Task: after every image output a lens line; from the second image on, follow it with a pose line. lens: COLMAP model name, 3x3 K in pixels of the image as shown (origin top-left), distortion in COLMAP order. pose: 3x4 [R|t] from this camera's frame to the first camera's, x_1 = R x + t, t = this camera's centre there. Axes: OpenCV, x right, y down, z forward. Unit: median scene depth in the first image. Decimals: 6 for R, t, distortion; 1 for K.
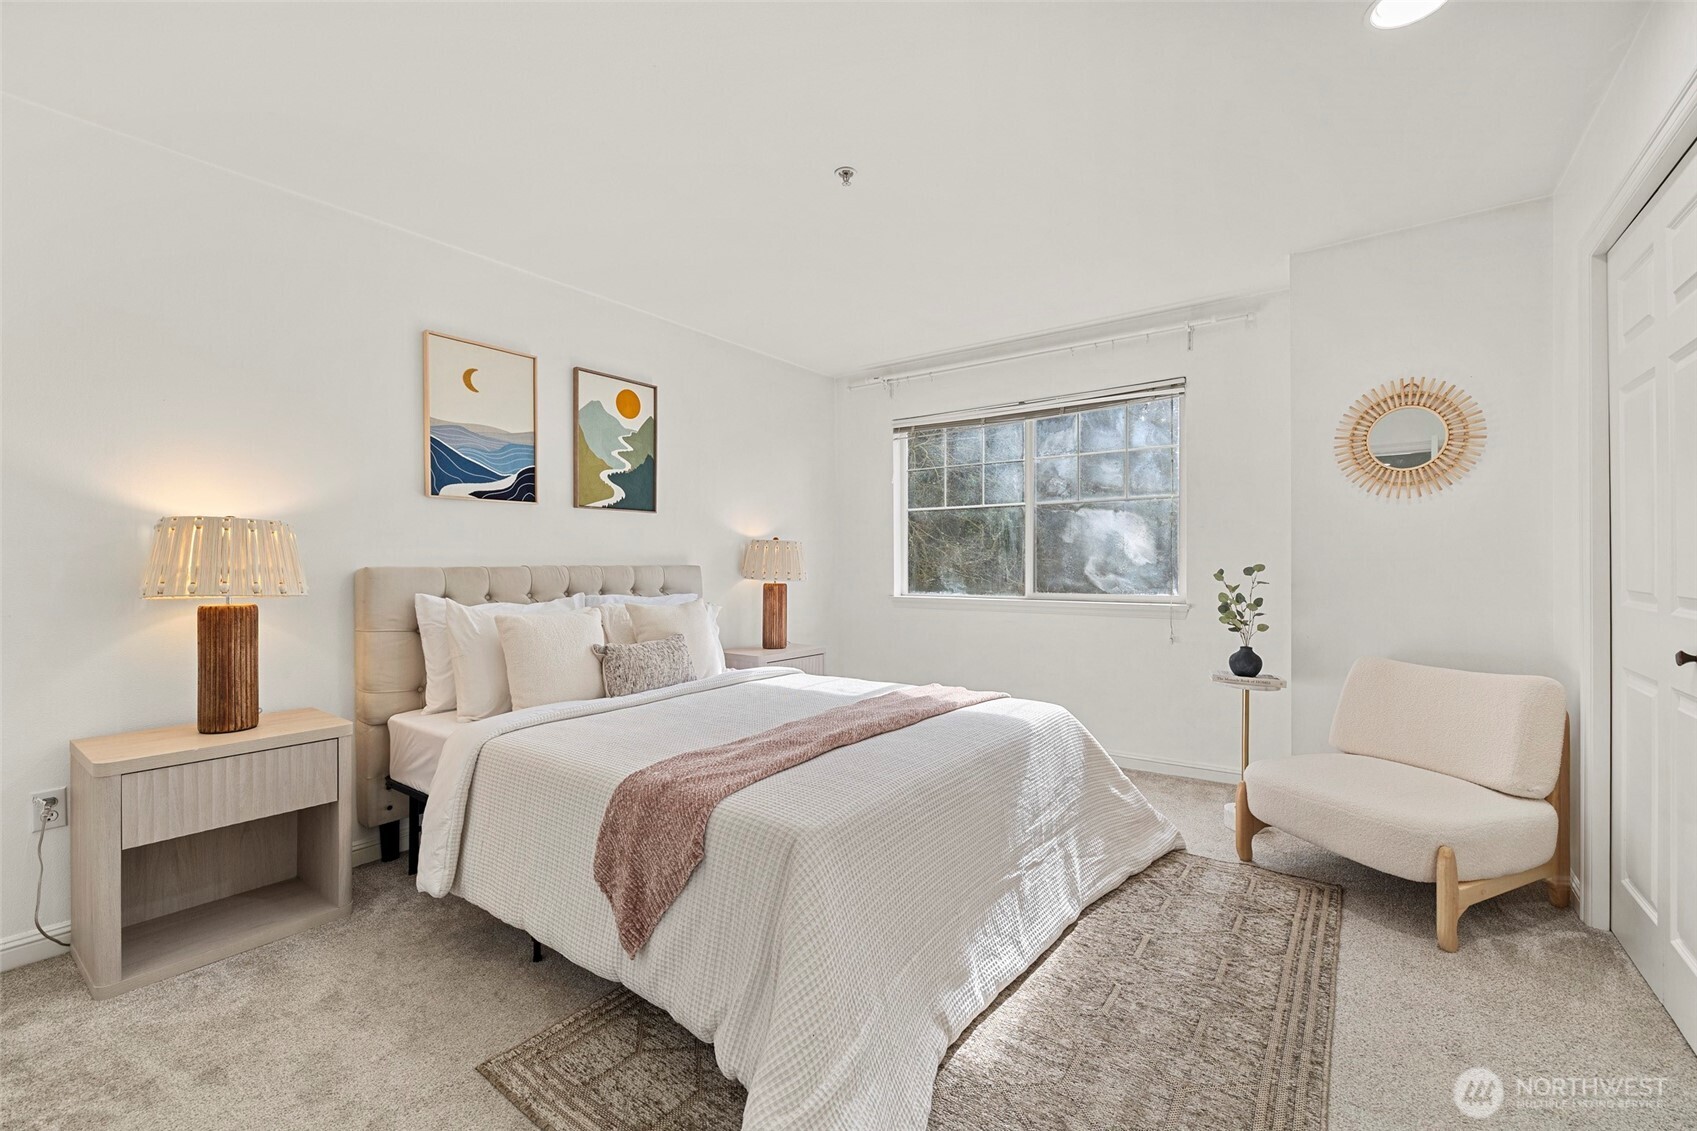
lens RADIAL K [[730.2, 0, 847.8], [0, 730.2, 572.6], [0, 0, 1]] dist [0.002484, 0.000100]
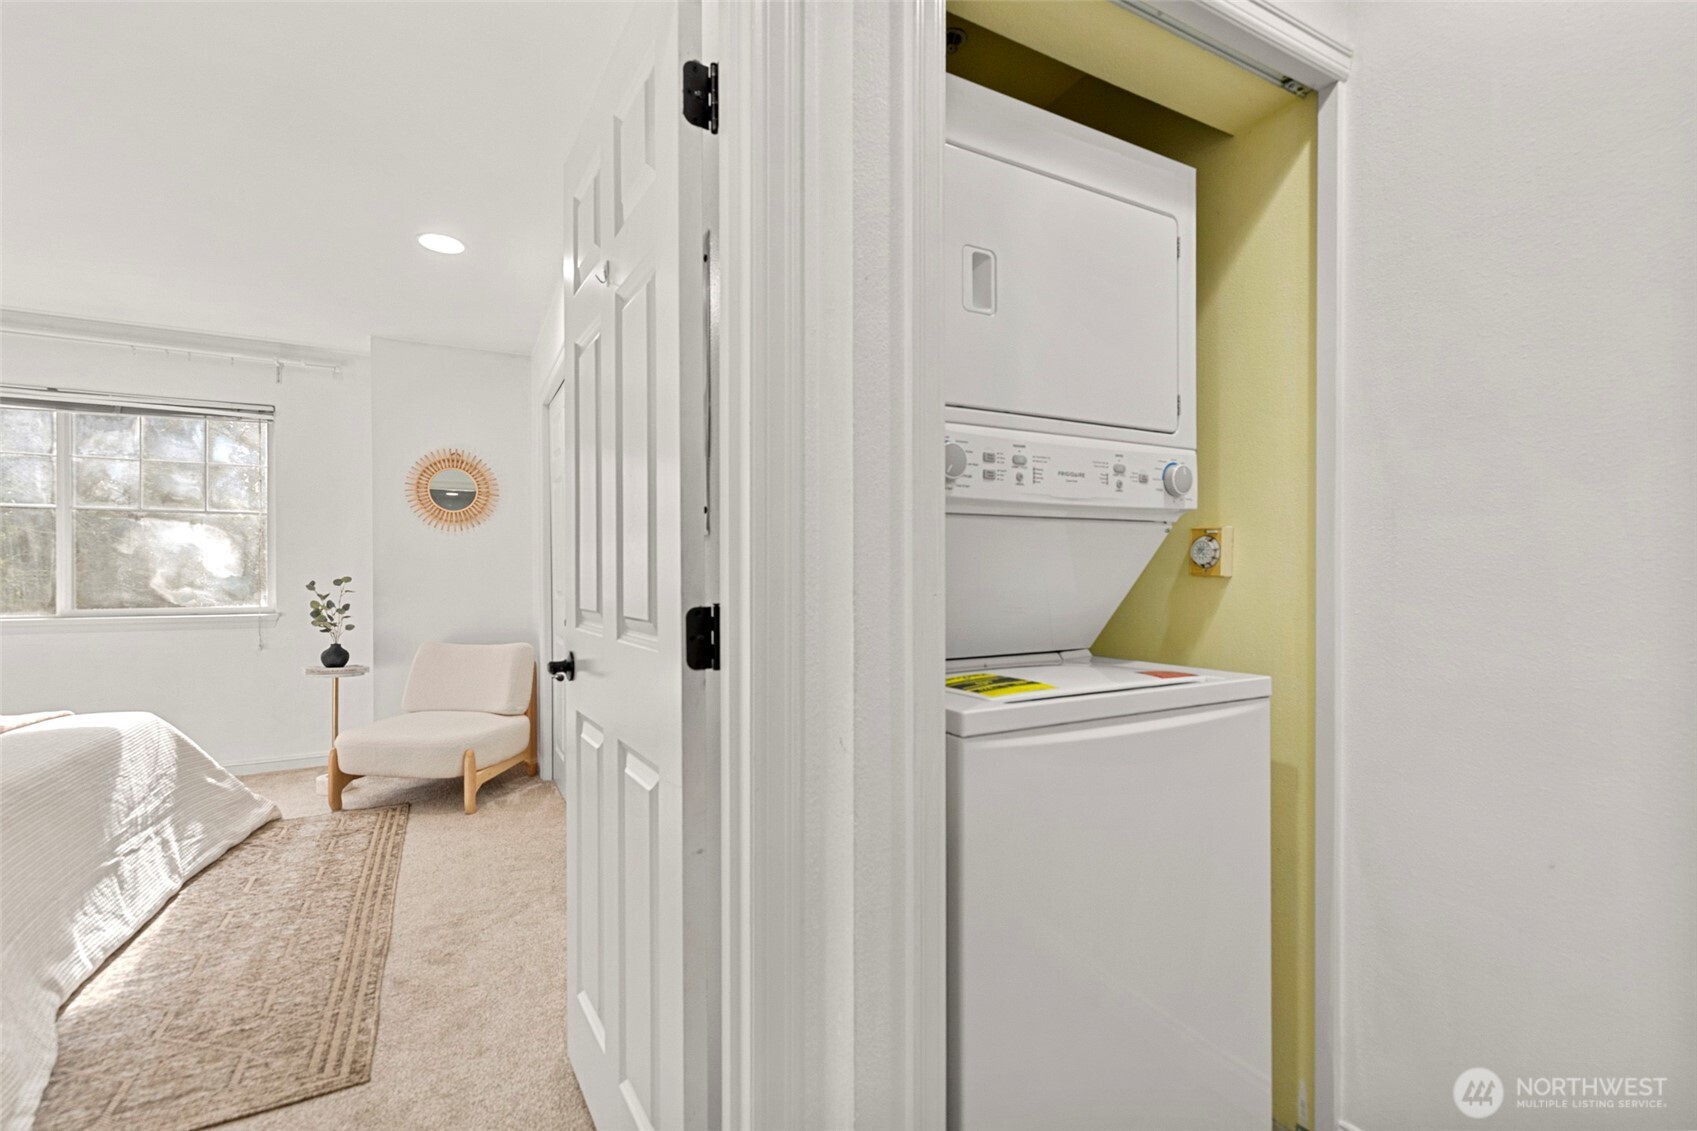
lens RADIAL K [[730.2, 0, 847.8], [0, 730.2, 572.6], [0, 0, 1]] dist [0.002484, 0.000100]
pose [[0.437521, 0.004469, 0.899197, -0.226188], [0.011029, 0.999886, -0.010336, 0.004615], [-0.899141, 0.014440, 0.437422, -0.385862]]
